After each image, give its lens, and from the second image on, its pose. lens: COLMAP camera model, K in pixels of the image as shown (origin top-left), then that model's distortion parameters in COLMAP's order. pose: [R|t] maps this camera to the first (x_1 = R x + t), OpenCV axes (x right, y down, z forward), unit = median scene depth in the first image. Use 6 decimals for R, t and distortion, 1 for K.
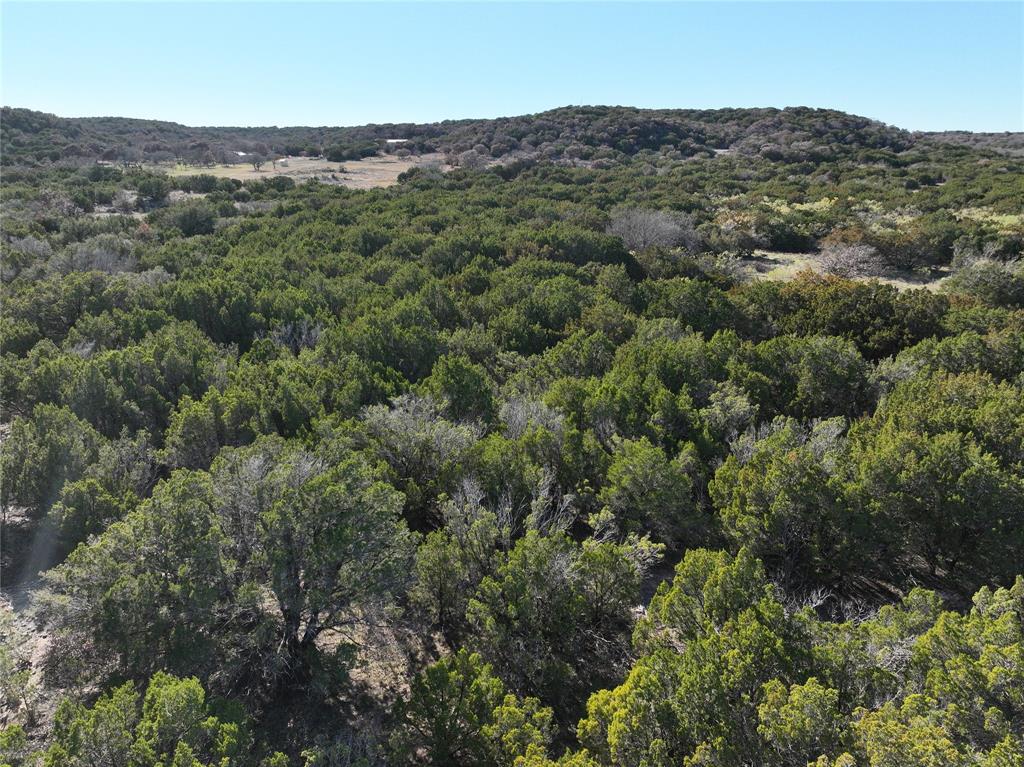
lens RADIAL K [[719.9, 0, 512.2], [0, 719.9, 382.4], [0, 0, 1]] dist [-0.004806, 0.022088]
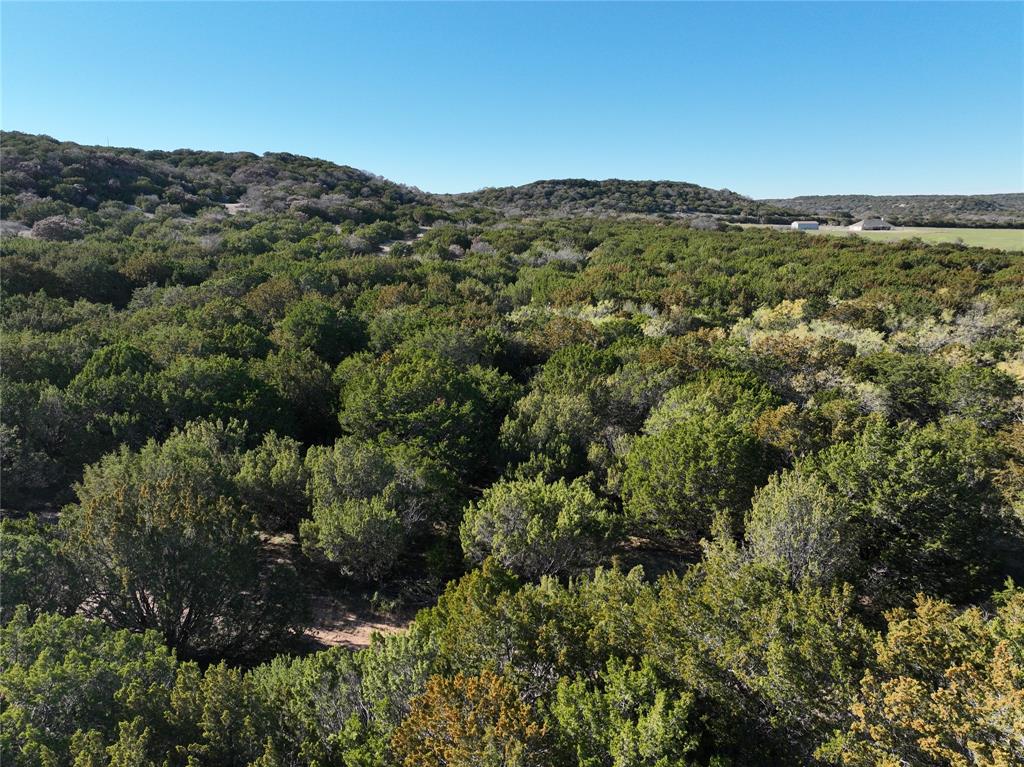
lens RADIAL K [[719.9, 0, 509.0], [0, 719.9, 381.6], [0, 0, 1]] dist [-0.004806, 0.022088]
pose [[0.713446, -0.157754, 0.682721, -0.009565], [0.208319, 0.978026, 0.008295, -0.116755], [-0.669027, 0.136306, 0.730632, 0.372275]]
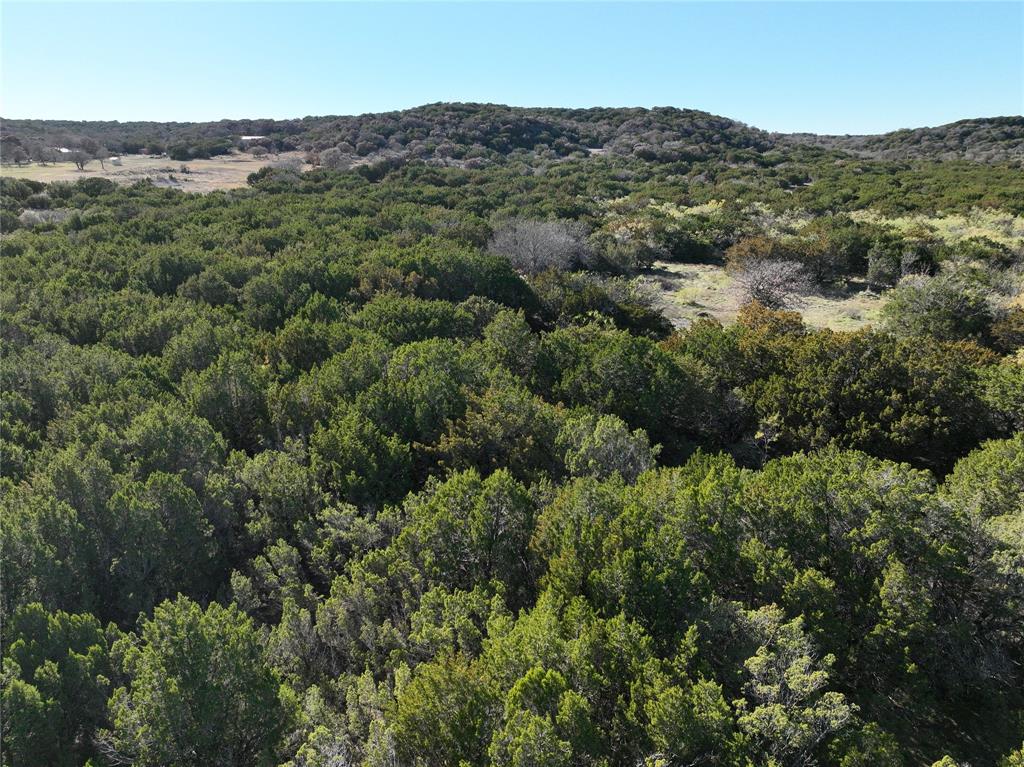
lens RADIAL K [[719.9, 0, 512.0], [0, 719.9, 381.1], [0, 0, 1]] dist [-0.004806, 0.022088]
pose [[0.985813, -0.047507, 0.160987, 0.004877], [0.047536, 0.998863, 0.003678, -0.016128], [-0.160978, 0.004027, 0.986950, 0.050982]]
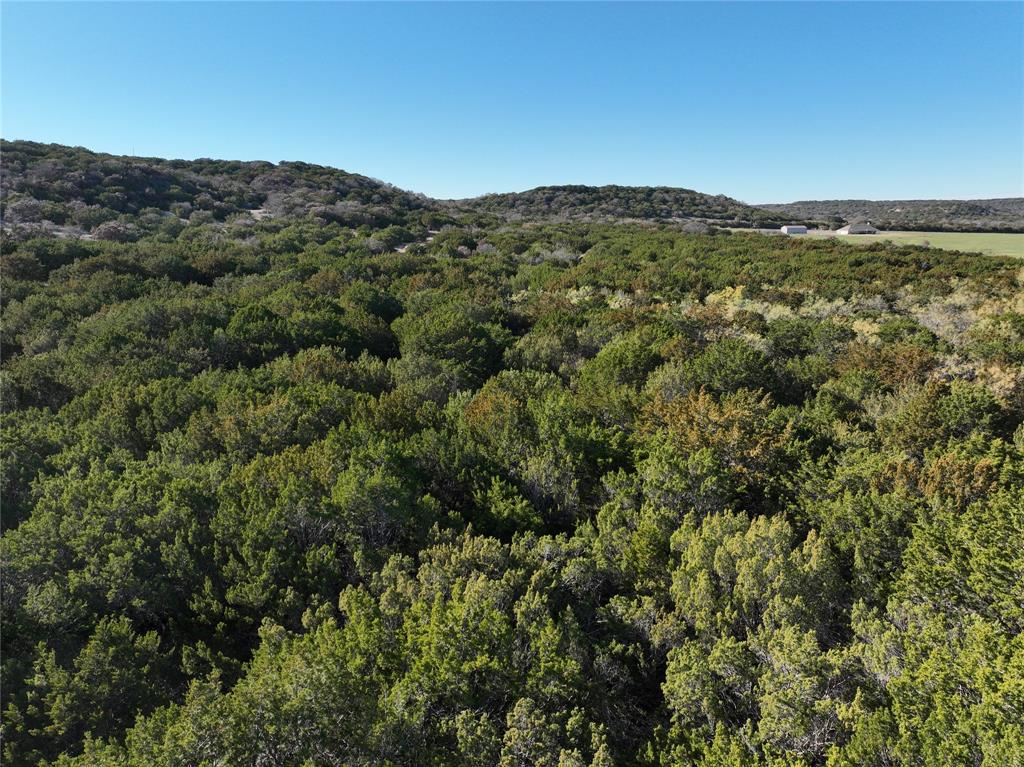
lens RADIAL K [[719.9, 0, 509.1], [0, 719.9, 382.5], [0, 0, 1]] dist [-0.004806, 0.022088]
pose [[0.715187, -0.154414, 0.681662, -0.051744], [0.209068, 0.977899, 0.002169, -0.103532], [-0.666931, 0.140962, 0.731664, 0.330814]]
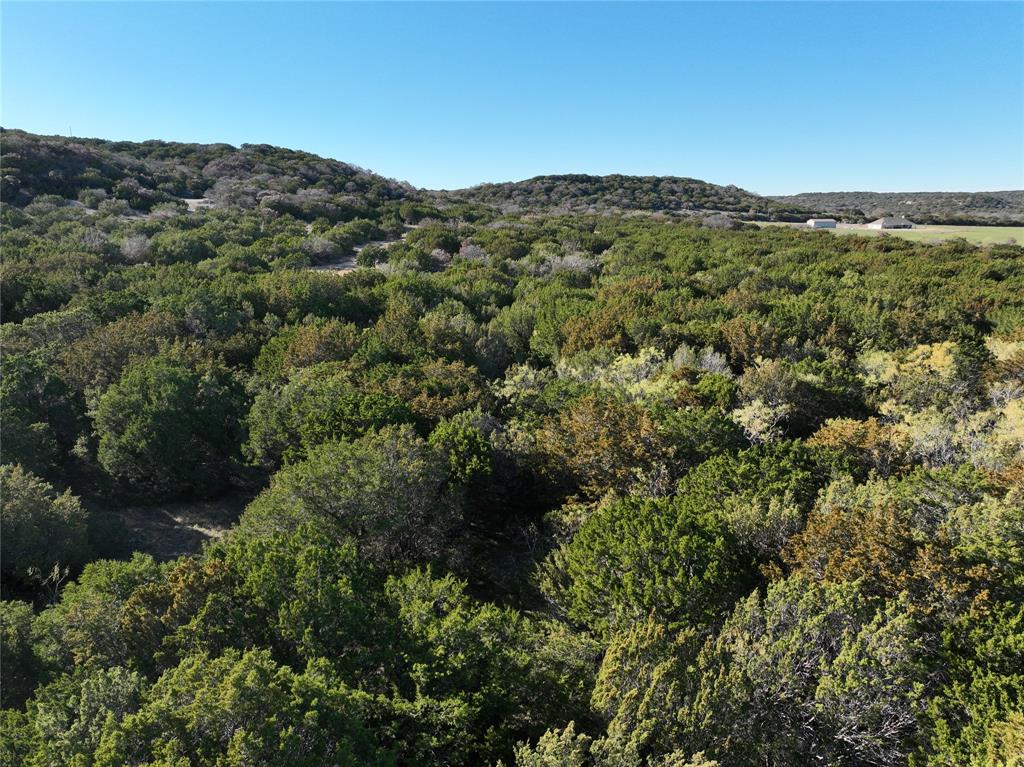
lens RADIAL K [[719.9, 0, 508.4], [0, 719.9, 380.1], [0, 0, 1]] dist [-0.004806, 0.022088]
pose [[0.712826, -0.158600, 0.683173, 0.047111], [0.207277, 0.978222, 0.010822, -0.133721], [-0.670012, 0.133892, 0.730176, 0.425299]]
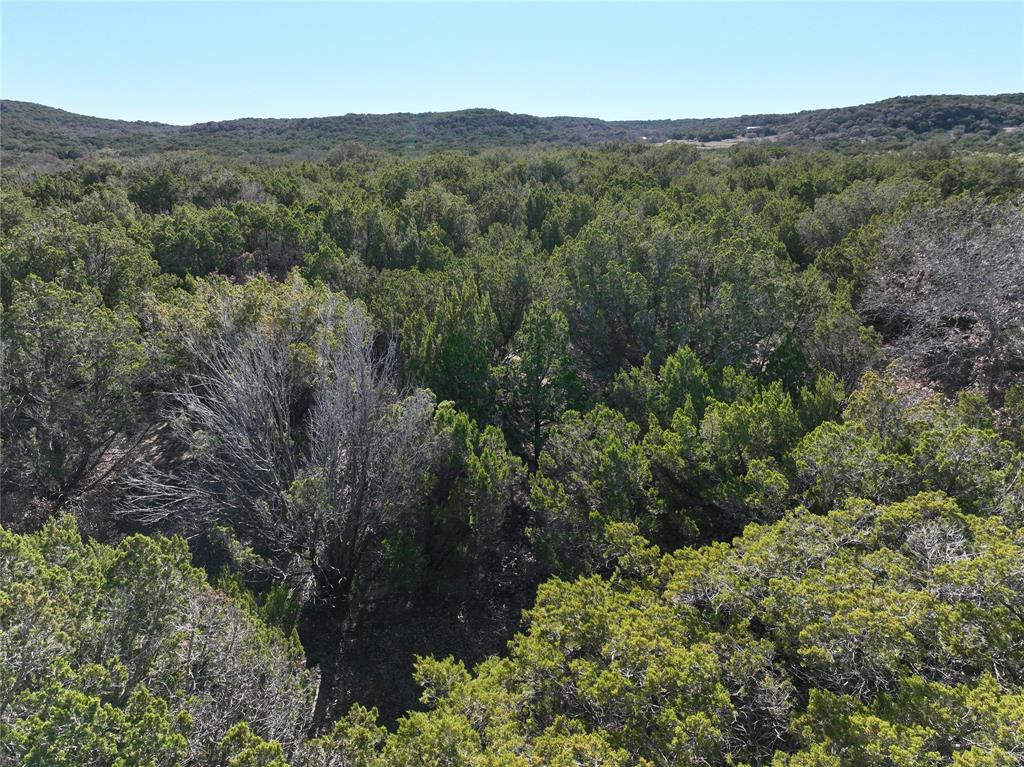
lens RADIAL K [[719.9, 0, 510.9], [0, 719.9, 380.6], [0, 0, 1]] dist [-0.004806, 0.022088]
pose [[0.874095, 0.141810, -0.464594, 0.183457], [-0.137166, 0.989571, 0.043984, 0.186839], [0.465986, 0.025280, 0.884431, -0.538507]]
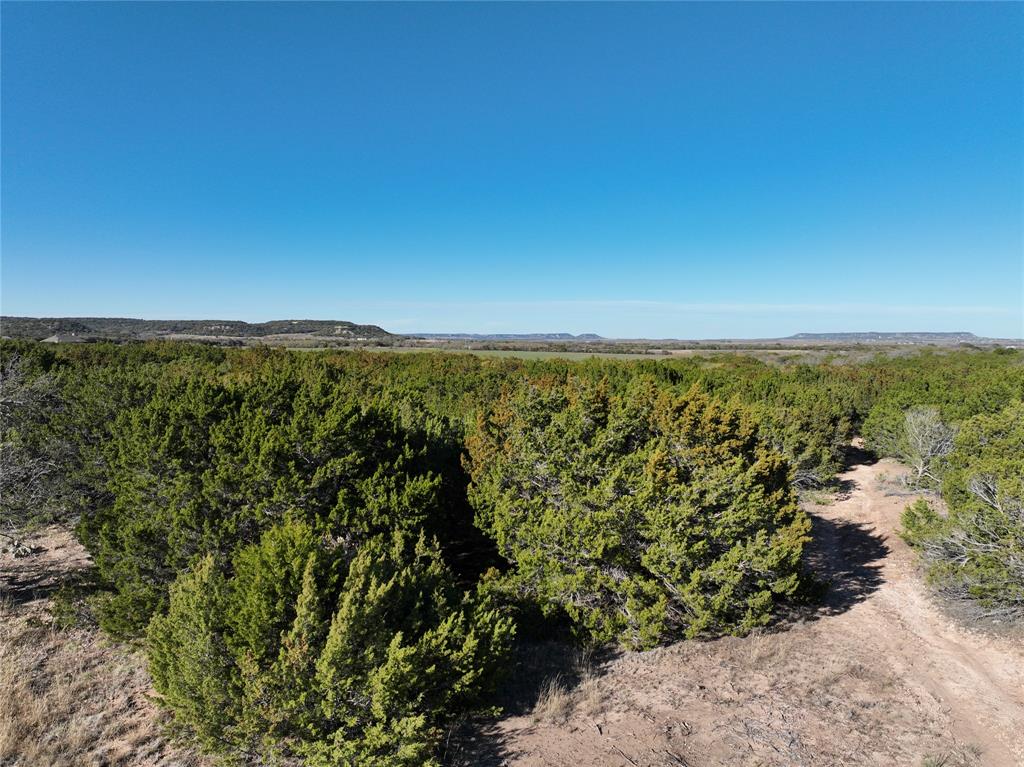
lens RADIAL K [[719.9, 0, 509.5], [0, 719.9, 374.1], [0, 0, 1]] dist [-0.004806, 0.022088]
pose [[-0.353444, -0.045802, 0.934334, -0.125095], [0.279652, 0.947952, 0.152258, -0.156803], [-0.892677, 0.315103, -0.322239, 0.559130]]
